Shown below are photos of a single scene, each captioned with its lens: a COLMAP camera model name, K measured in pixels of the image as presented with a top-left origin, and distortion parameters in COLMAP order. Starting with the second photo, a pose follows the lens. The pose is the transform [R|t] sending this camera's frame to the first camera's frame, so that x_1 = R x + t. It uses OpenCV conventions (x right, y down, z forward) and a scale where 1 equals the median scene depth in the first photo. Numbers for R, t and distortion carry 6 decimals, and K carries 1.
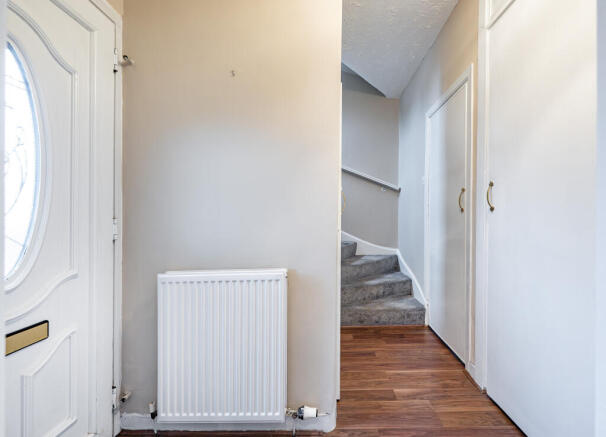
lens RADIAL K [[269.7, 0, 303.6], [0, 269.7, 219.7], [0, 0, 1]] dist [0.000719, 0.000775]
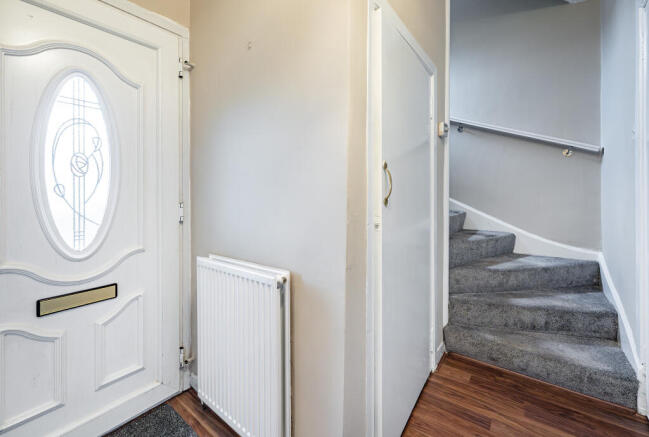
lens RADIAL K [[263.2, 0, 329.8], [0, 263.2, 191.1], [0, 0, 1]] dist [0.000731, 0.000167]
pose [[0.811817, -0.003597, -0.583900, 0.266231], [0.000164, 0.999982, -0.005932, -0.027012], [0.583911, 0.004720, 0.811804, 0.247072]]
